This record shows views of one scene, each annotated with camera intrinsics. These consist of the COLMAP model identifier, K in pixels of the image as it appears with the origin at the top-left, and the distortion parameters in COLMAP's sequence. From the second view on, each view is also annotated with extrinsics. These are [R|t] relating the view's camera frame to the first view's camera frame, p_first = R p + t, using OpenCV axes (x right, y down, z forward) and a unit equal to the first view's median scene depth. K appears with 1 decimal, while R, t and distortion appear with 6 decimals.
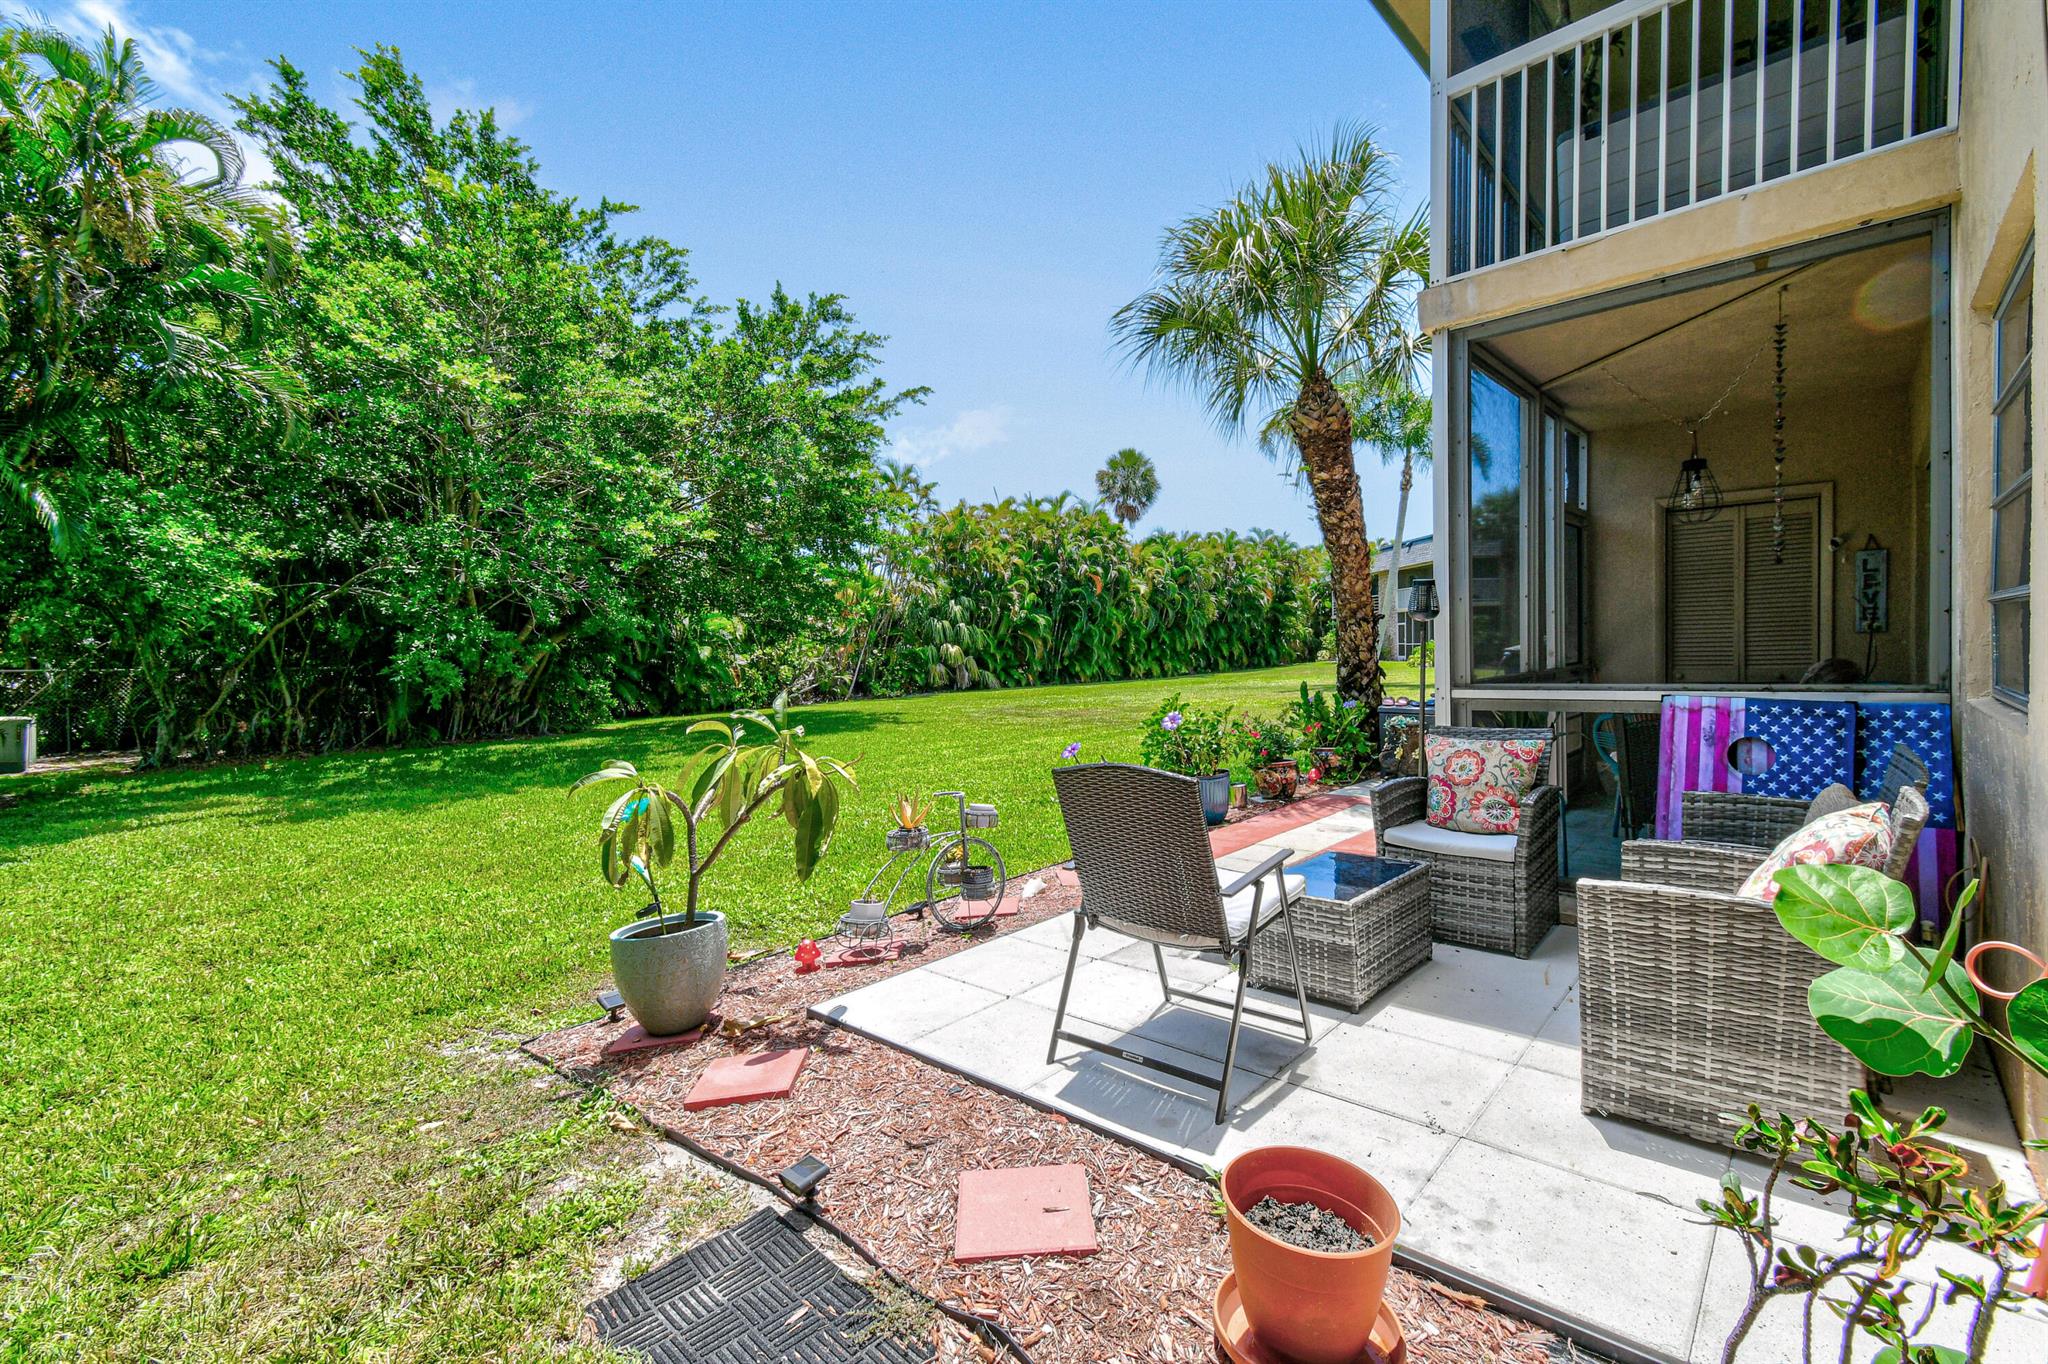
lens RADIAL K [[922.5, 0, 1022.0], [0, 922.5, 677.1], [0, 0, 1]] dist [0.013941, -0.003154]
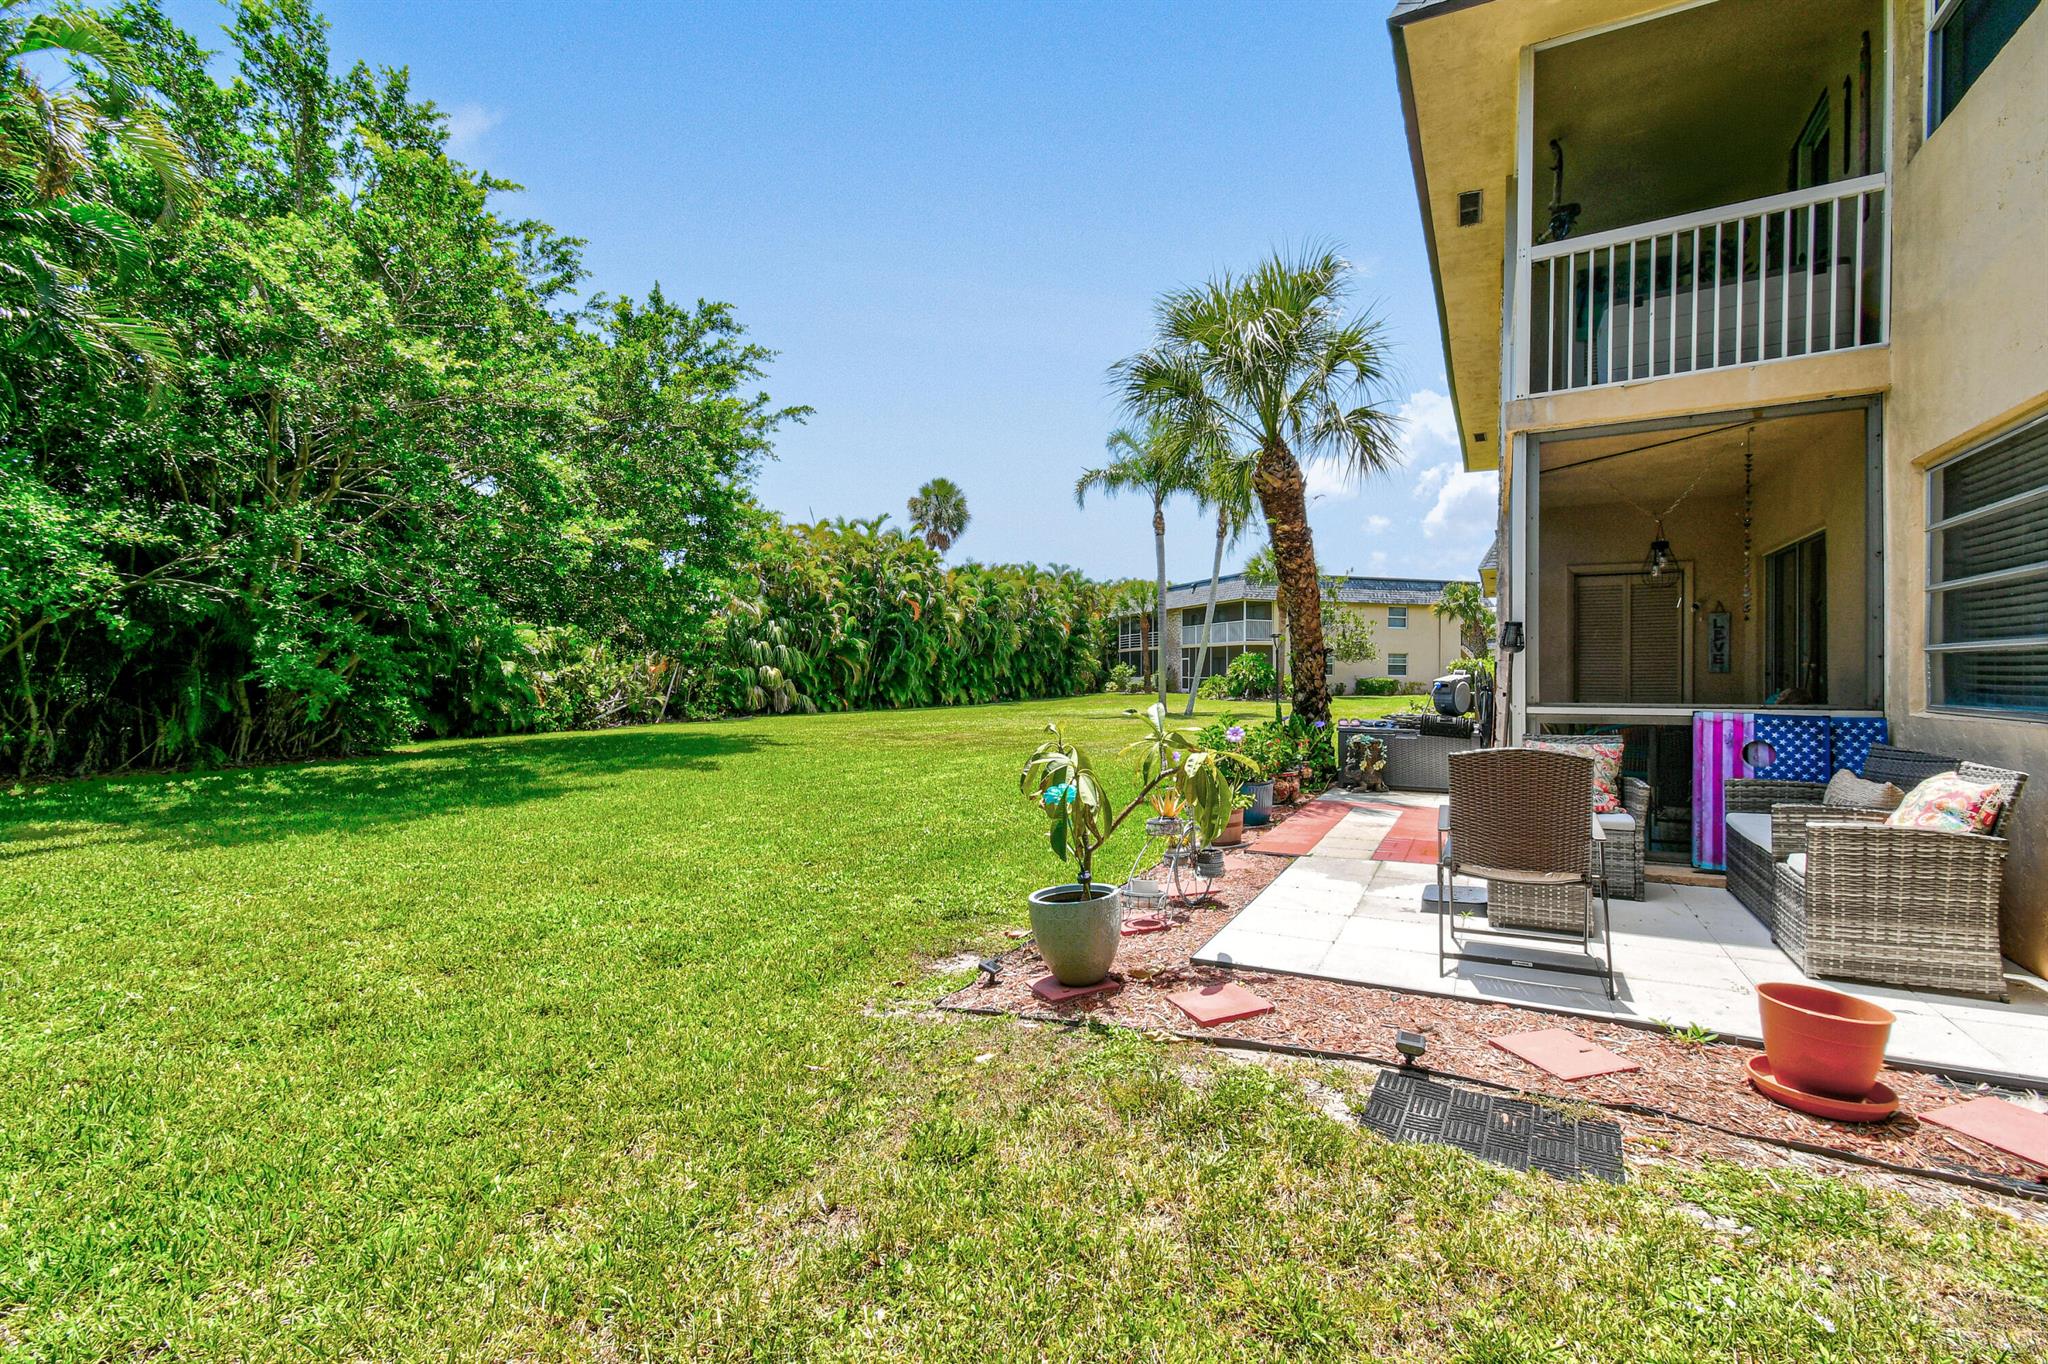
lens RADIAL K [[922.5, 0, 1052.8], [0, 922.5, 674.4], [0, 0, 1]] dist [0.013941, -0.003154]
pose [[0.968164, 0.025010, 0.249066, -0.119169], [-0.016845, 0.999250, -0.034861, 0.005775], [-0.249751, 0.029556, 0.967859, -0.021641]]
